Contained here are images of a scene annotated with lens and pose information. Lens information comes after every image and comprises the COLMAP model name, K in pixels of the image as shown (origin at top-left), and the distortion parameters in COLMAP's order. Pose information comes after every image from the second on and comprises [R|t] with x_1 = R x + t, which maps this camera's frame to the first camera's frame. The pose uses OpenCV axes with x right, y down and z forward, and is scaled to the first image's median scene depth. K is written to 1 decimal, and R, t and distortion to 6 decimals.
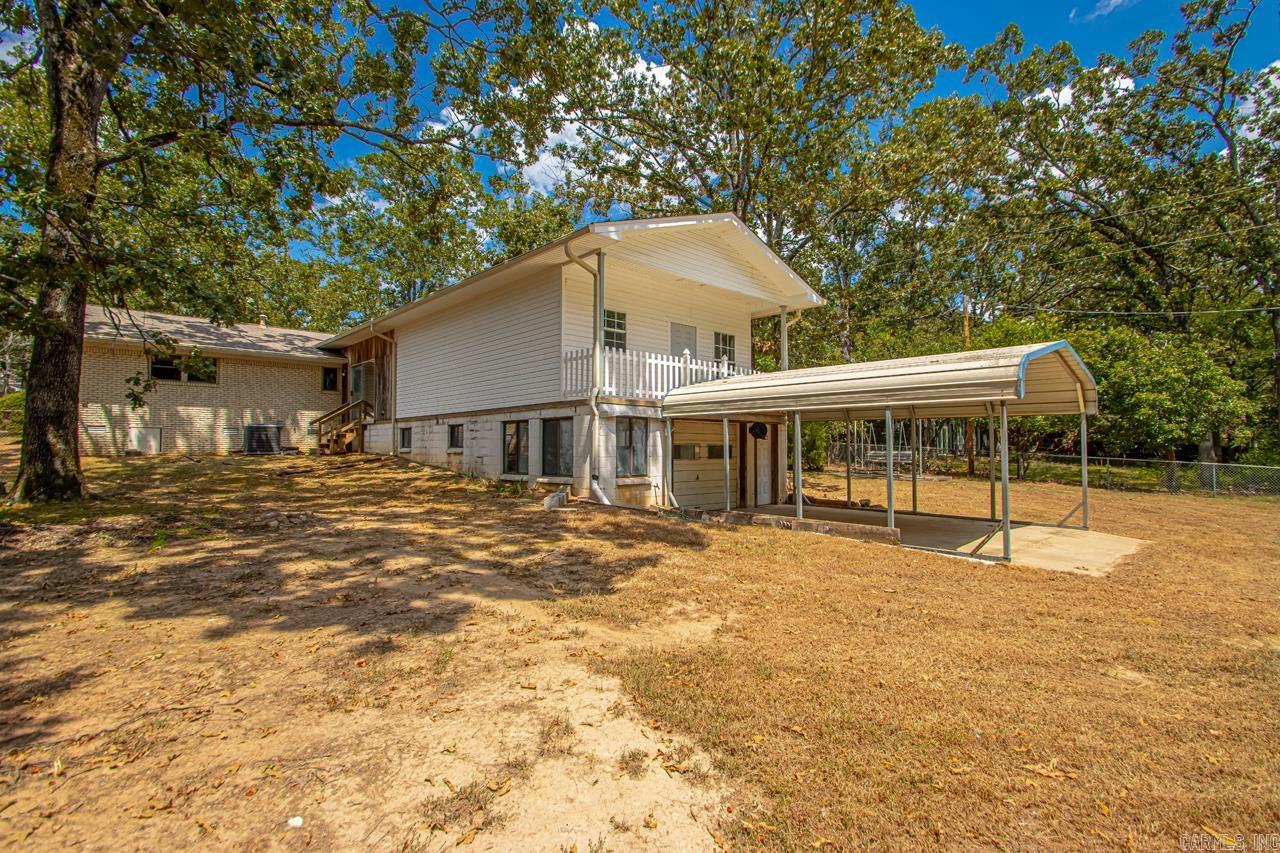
lens RADIAL K [[600.4, 0, 643.8], [0, 600.4, 427.8], [0, 0, 1]] dist [0.031481, -0.019827]
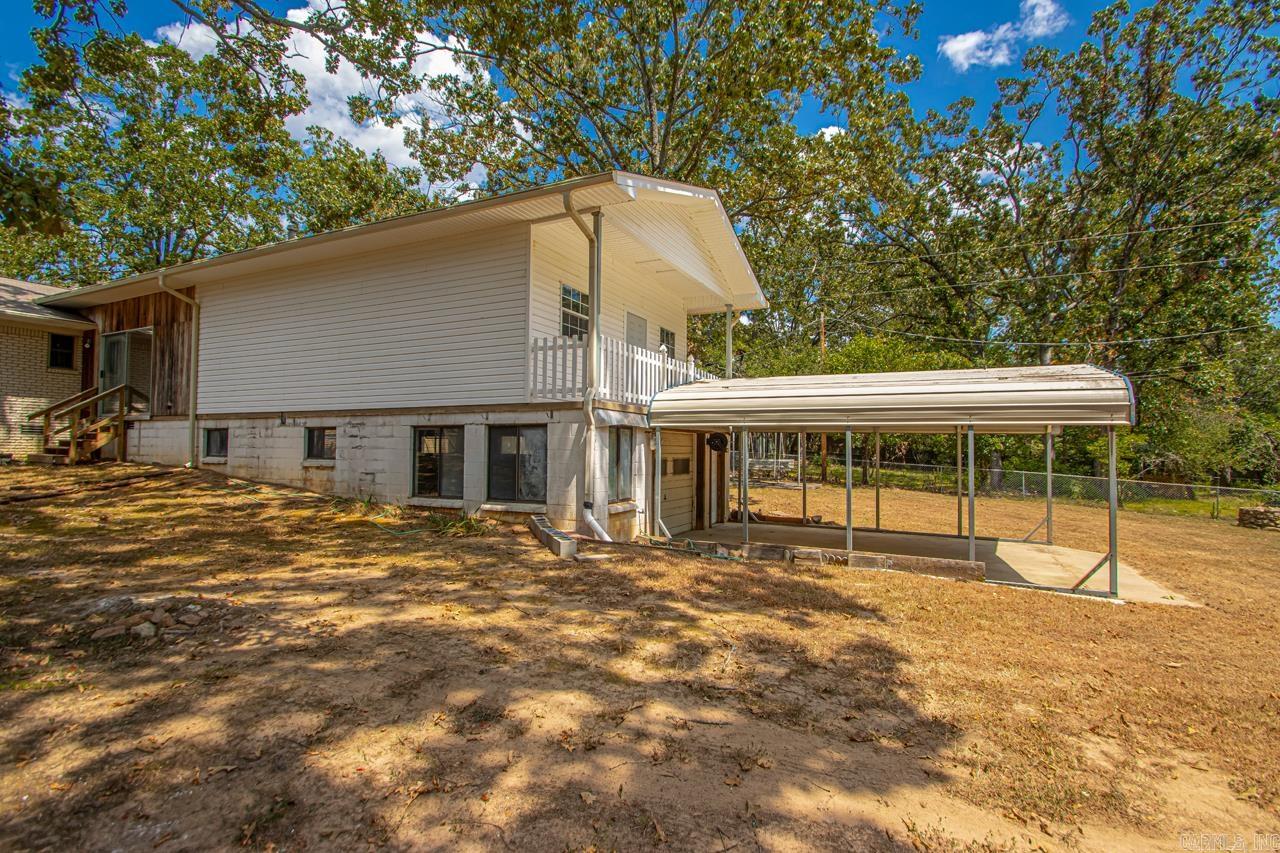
lens RADIAL K [[602.3, 0, 640.0], [0, 602.3, 426.5], [0, 0, 1]] dist [0.032344, -0.028305]
pose [[0.935088, 0.020946, 0.353797, -0.254336], [-0.021453, 0.999767, -0.002490, -0.014869], [-0.353767, -0.005262, 0.935319, 0.226794]]
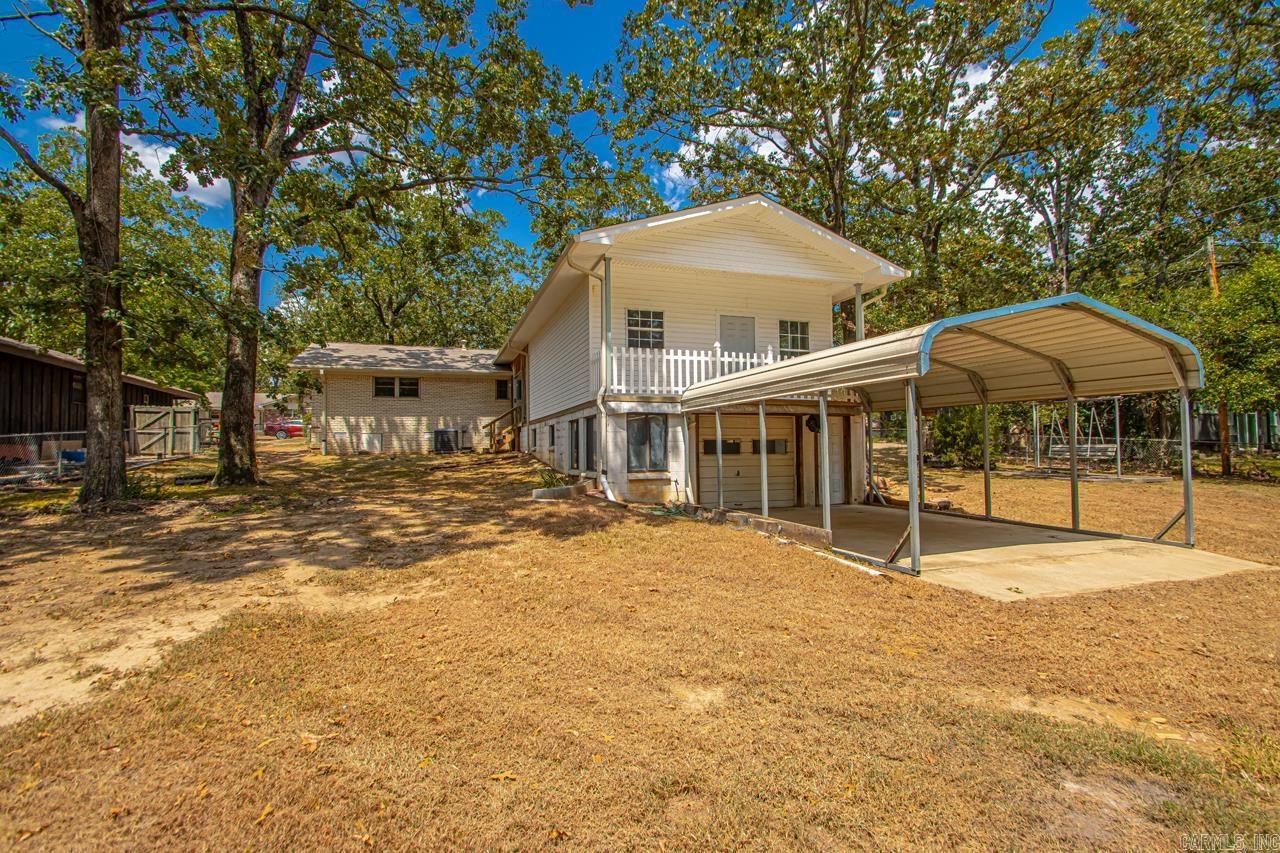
lens RADIAL K [[600.4, 0, 643.8], [0, 600.4, 427.8], [0, 0, 1]] dist [0.031481, -0.019827]
pose [[0.913995, -0.023365, -0.405052, 0.356051], [0.023773, 0.999709, -0.004023, 0.009817], [0.405028, -0.005952, 0.914285, 0.057745]]
